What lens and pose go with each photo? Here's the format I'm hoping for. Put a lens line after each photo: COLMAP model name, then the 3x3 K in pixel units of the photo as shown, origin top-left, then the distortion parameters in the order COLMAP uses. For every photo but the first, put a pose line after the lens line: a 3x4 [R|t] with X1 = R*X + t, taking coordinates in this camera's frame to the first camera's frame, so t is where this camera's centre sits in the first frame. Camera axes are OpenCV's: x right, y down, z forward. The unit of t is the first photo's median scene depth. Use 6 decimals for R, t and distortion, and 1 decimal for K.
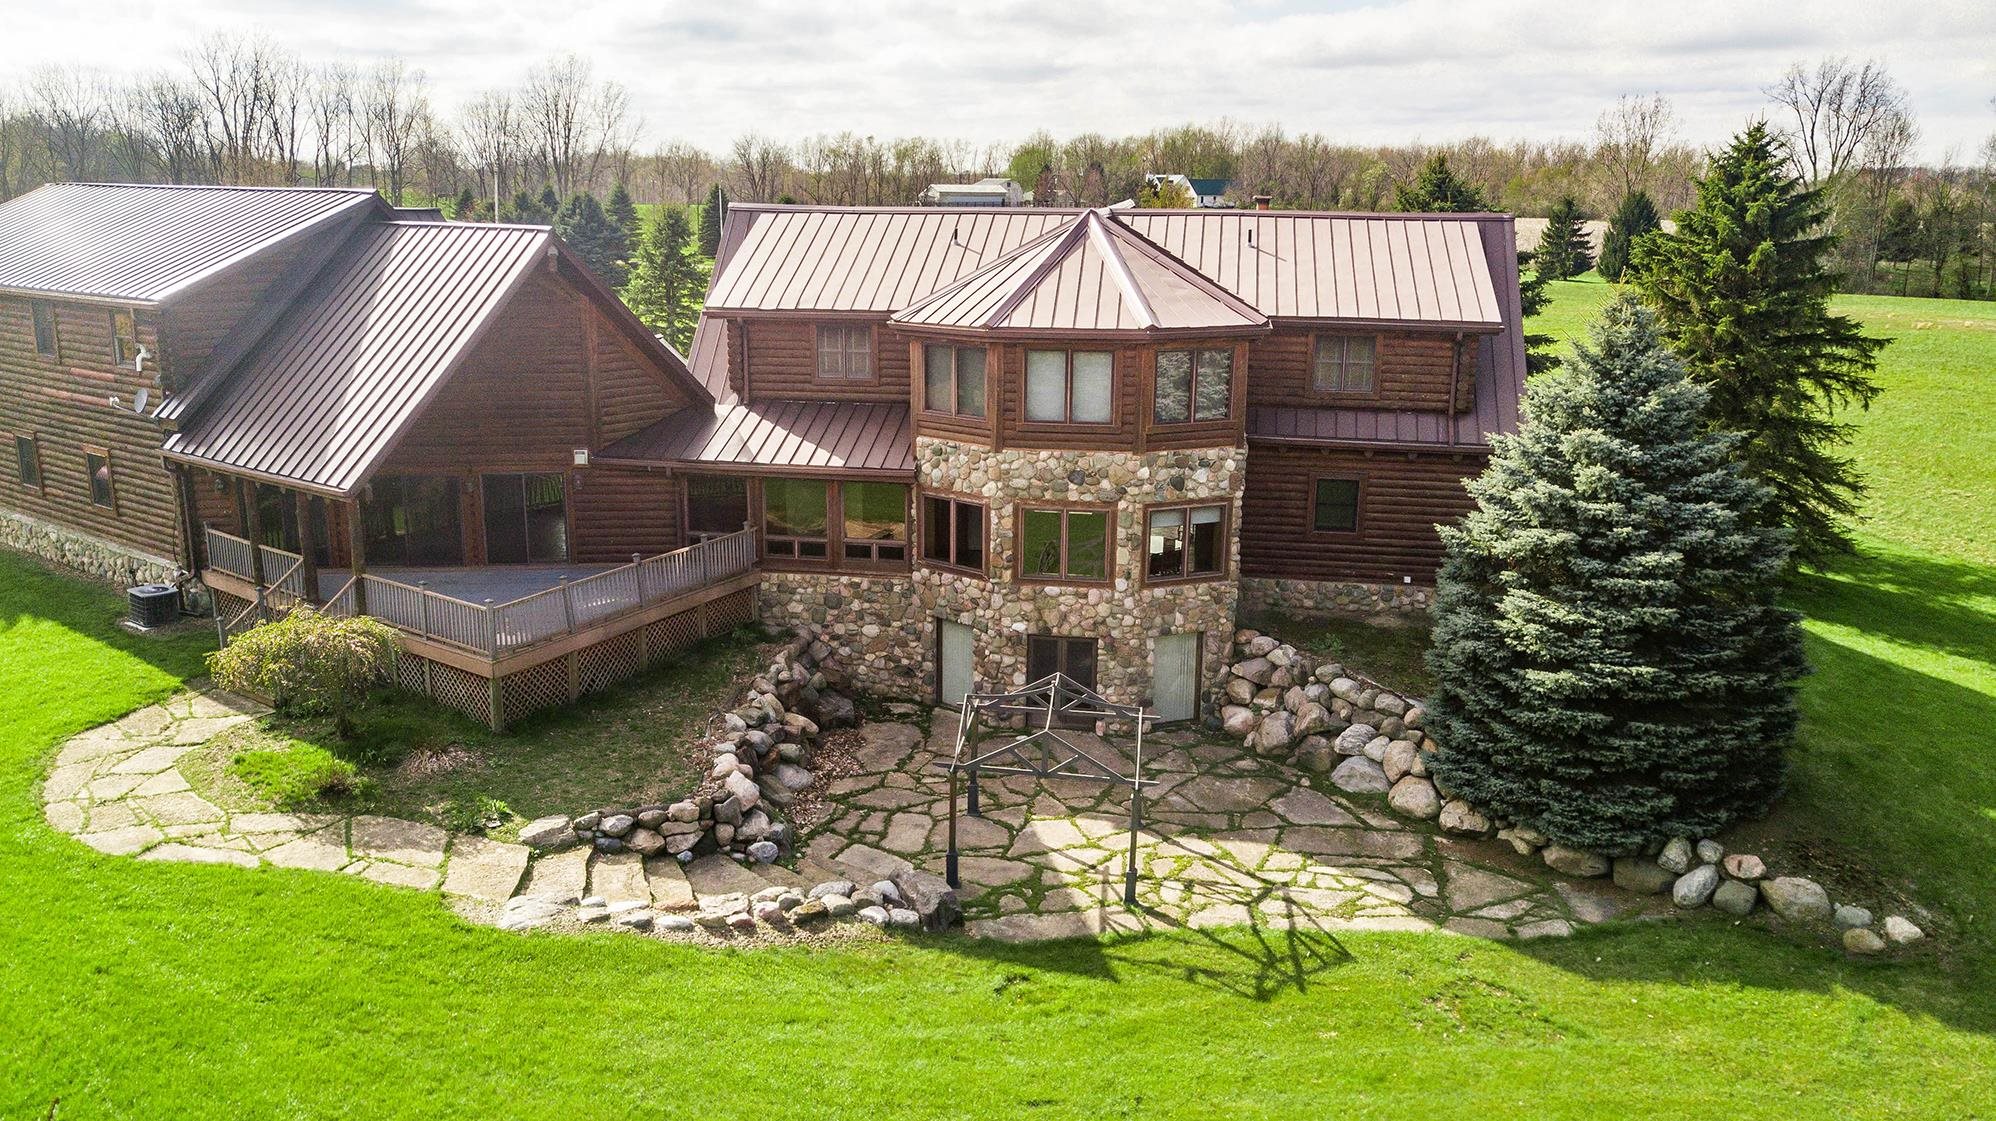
lens RADIAL K [[1518.4, 0, 981.7], [0, 1518.4, 567.5], [0, 0, 1]] dist [0.014326, -0.000314]
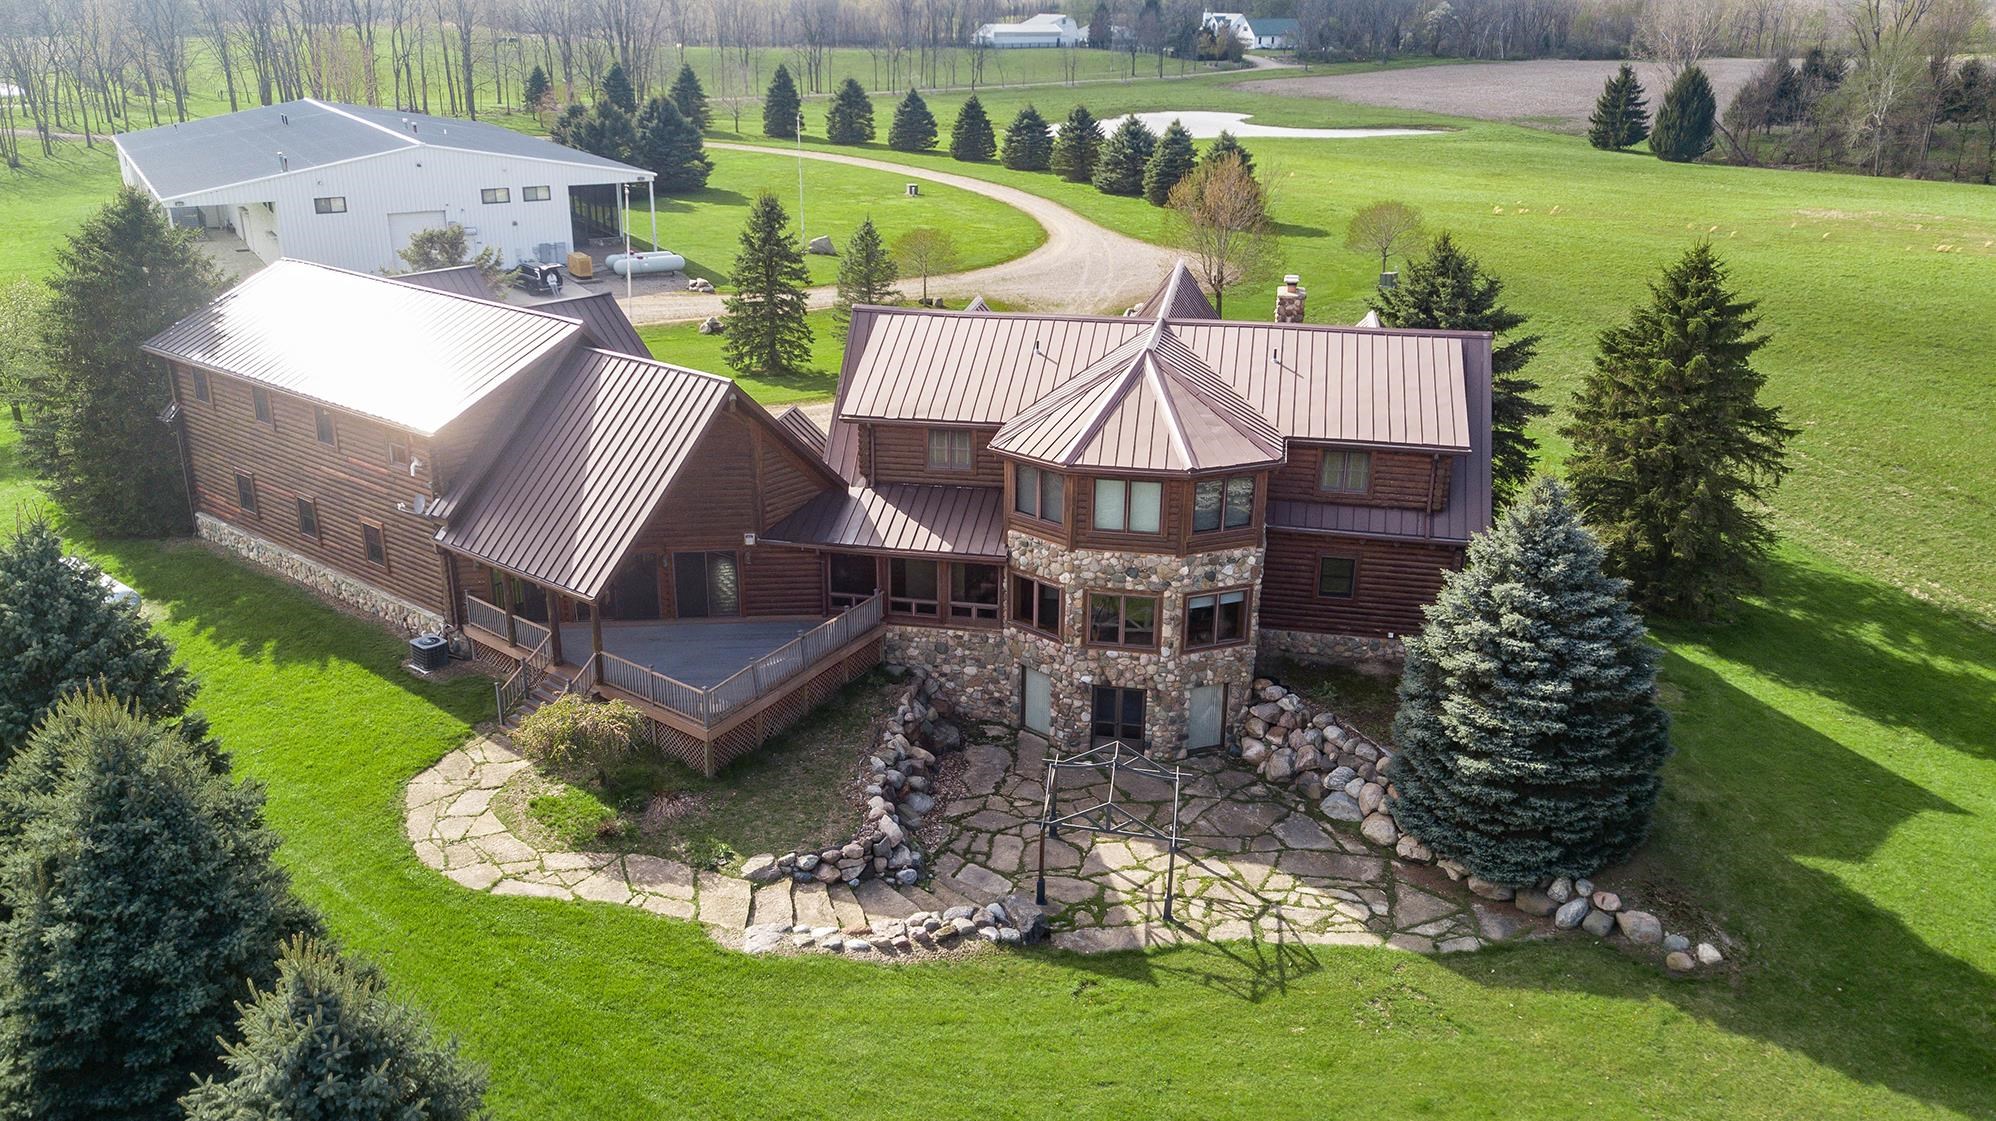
lens RADIAL K [[1510.2, 0, 985.0], [0, 1510.2, 573.1], [0, 0, 1]] dist [0.027630, -0.025217]
pose [[0.999551, 0.008364, -0.028767, -0.032944], [-0.004839, 0.992701, 0.120501, -0.259237], [0.029565, -0.120308, 0.992296, -0.353183]]
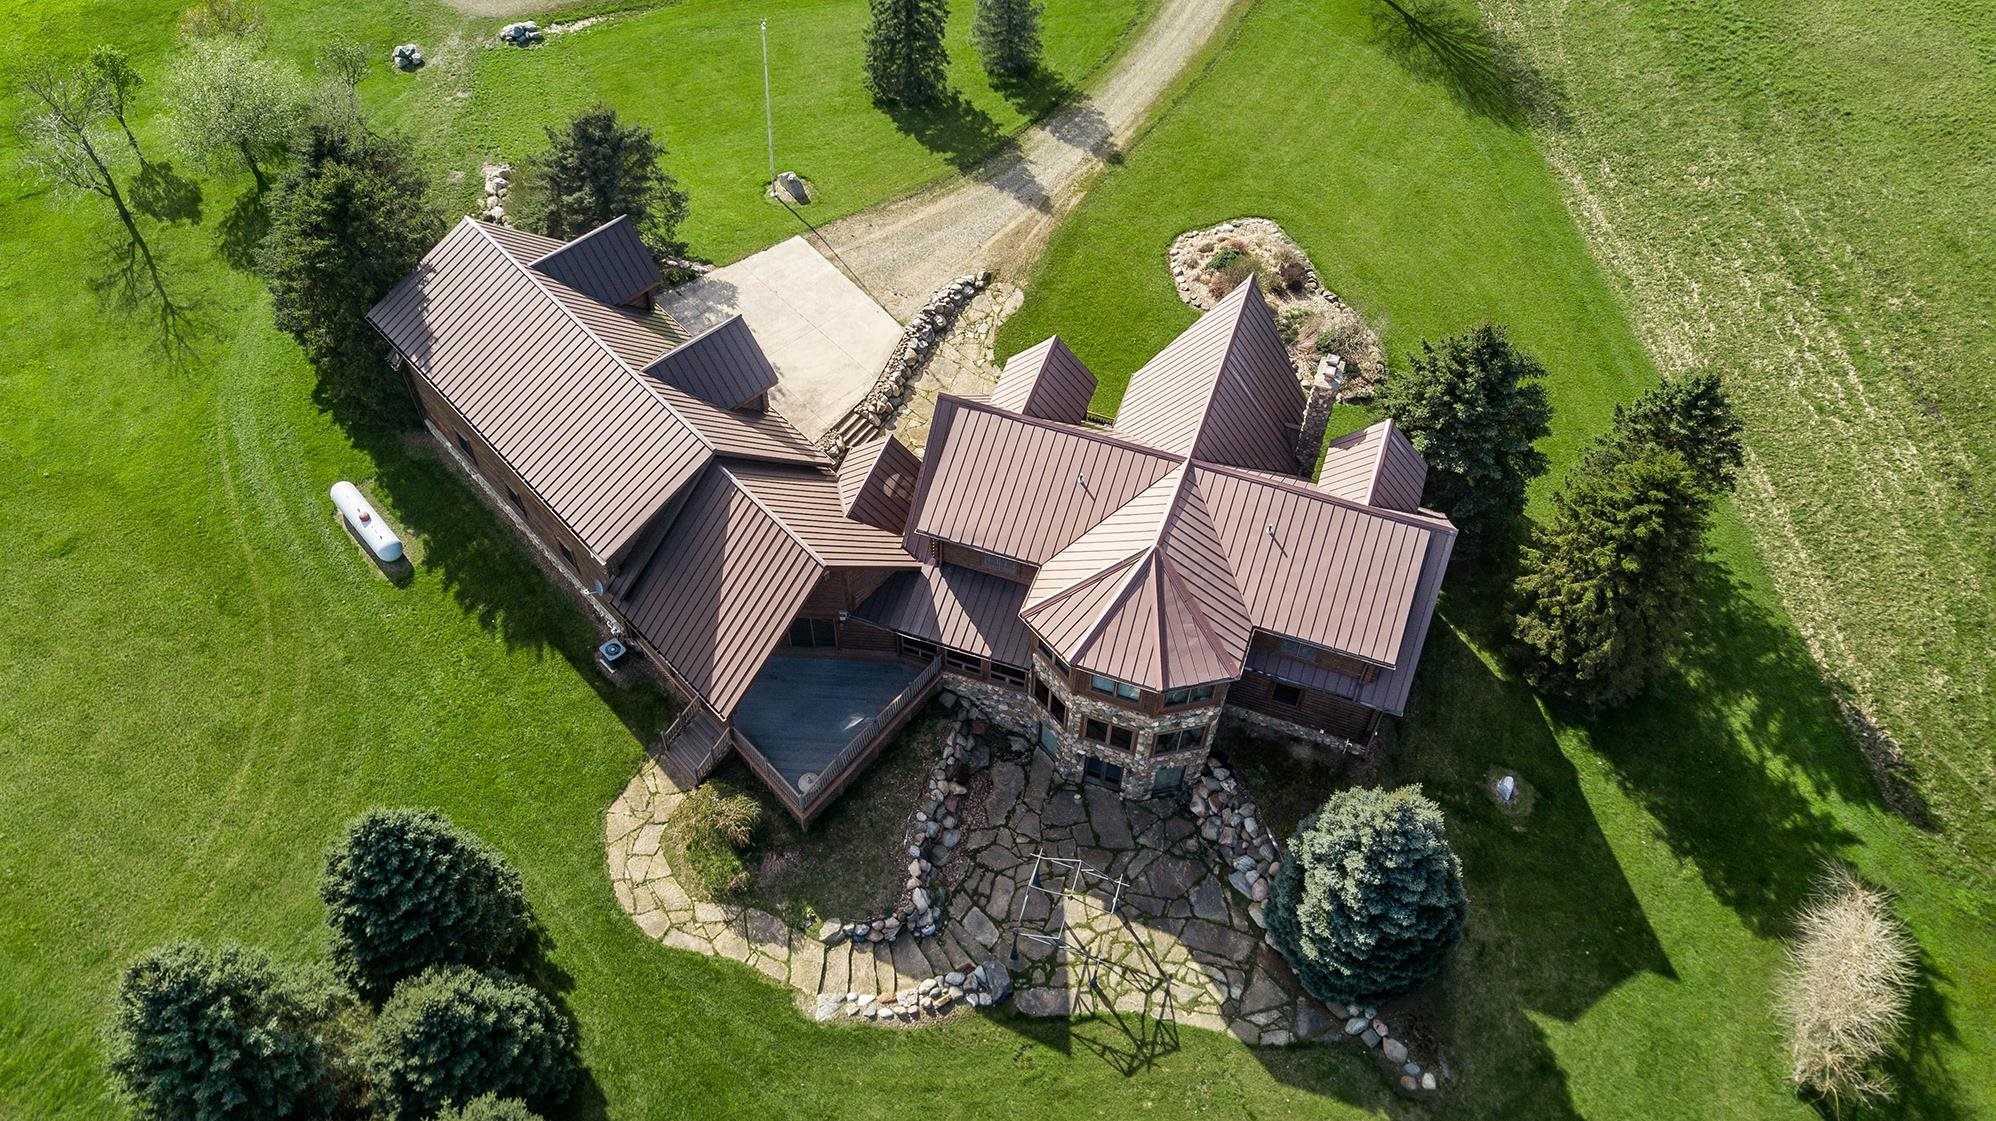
lens RADIAL K [[1526.0, 0, 986.5], [0, 1526.0, 557.9], [0, 0, 1]] dist [0.018468, -0.002521]
pose [[0.984301, 0.144838, -0.100864, 0.077462], [-0.050722, 0.779495, 0.624352, -1.557259], [0.169053, -0.609434, 0.774604, -0.333625]]
